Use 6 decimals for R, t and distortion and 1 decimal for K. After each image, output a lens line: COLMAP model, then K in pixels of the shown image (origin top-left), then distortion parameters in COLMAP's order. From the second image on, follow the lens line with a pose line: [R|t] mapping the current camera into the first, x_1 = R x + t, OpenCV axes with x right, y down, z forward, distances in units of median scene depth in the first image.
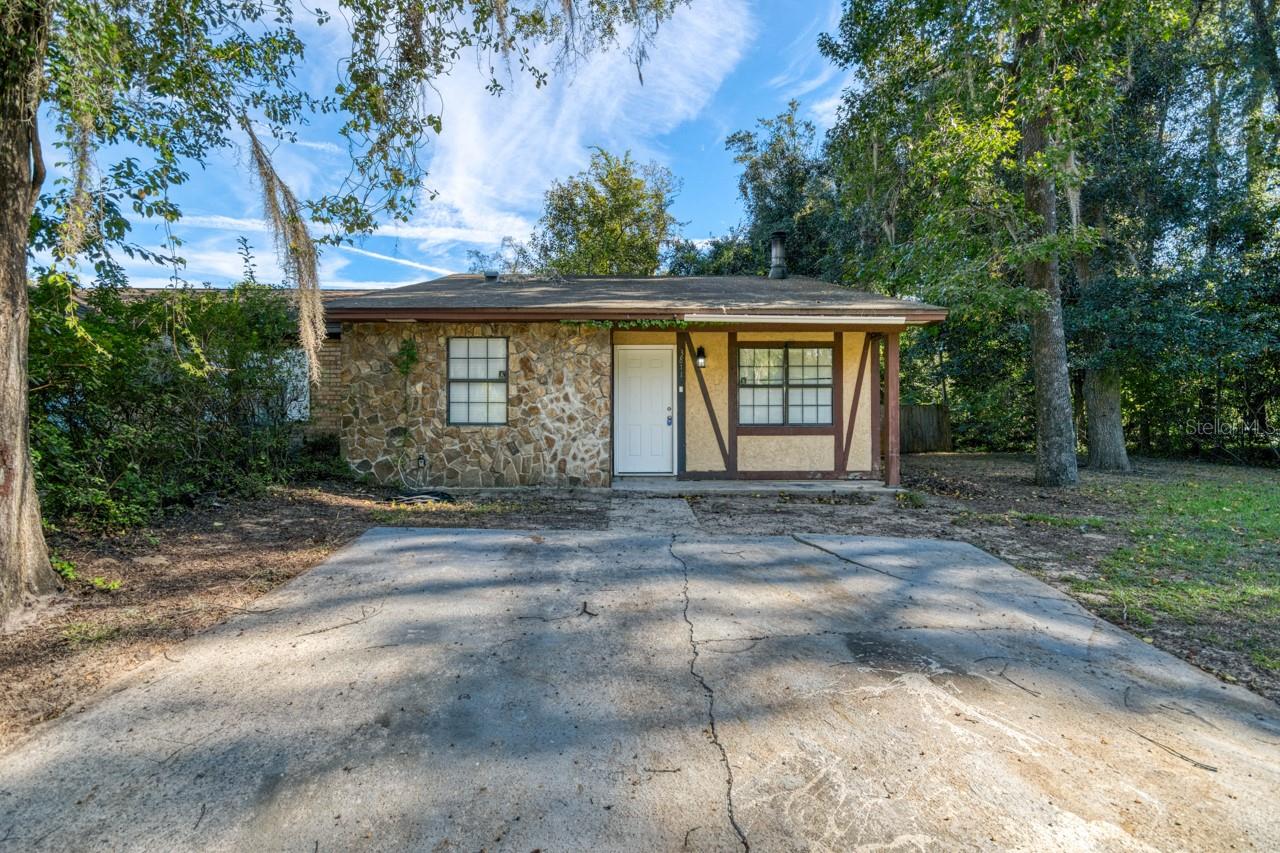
lens RADIAL K [[560.5, 0, 643.4], [0, 560.5, 425.9], [0, 0, 1]] dist [0.005148, 0.000185]
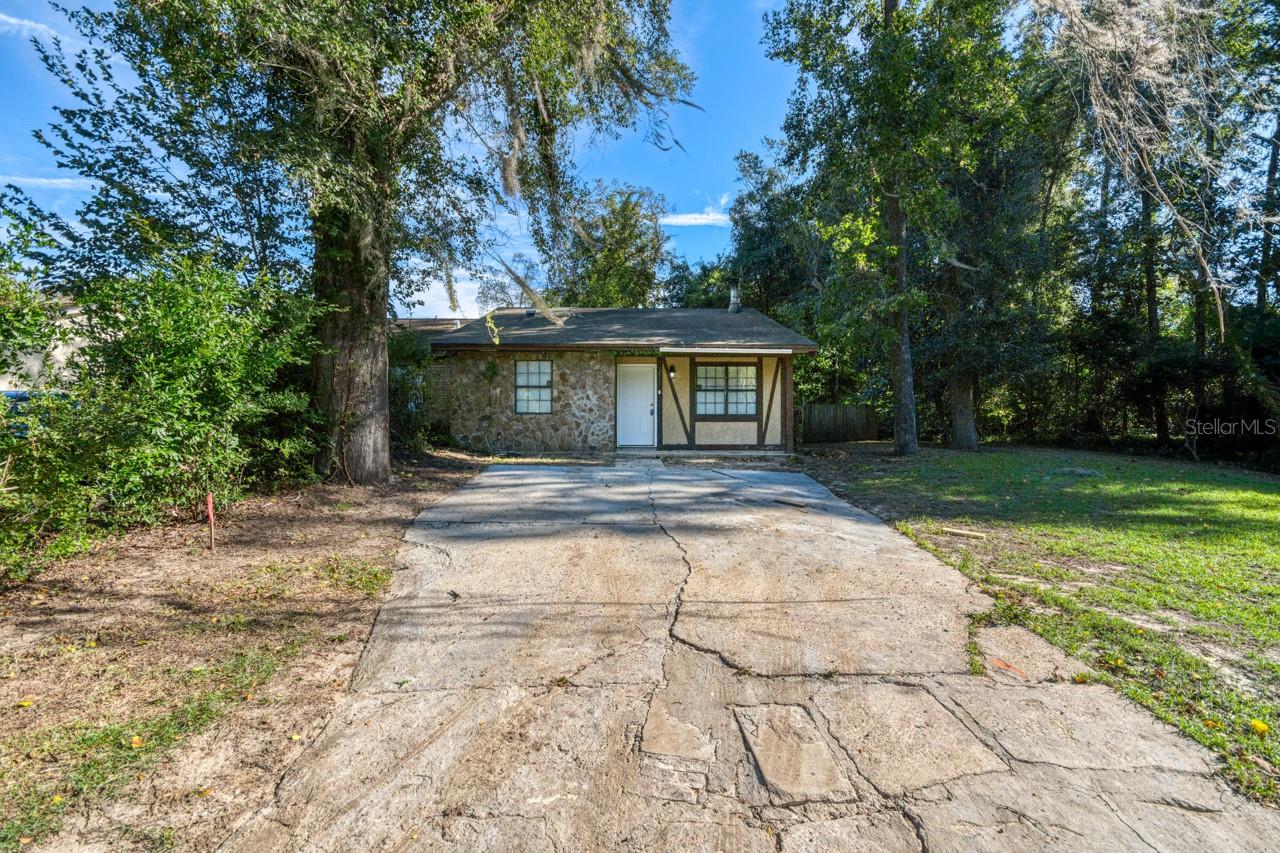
lens RADIAL K [[560.5, 0, 643.4], [0, 560.5, 425.9], [0, 0, 1]] dist [0.005148, 0.000185]
pose [[0.999993, 0.001761, -0.003297, 0.027298], [-0.001788, 0.999964, -0.008284, 0.041992], [0.003282, 0.008290, 0.999960, -0.573470]]
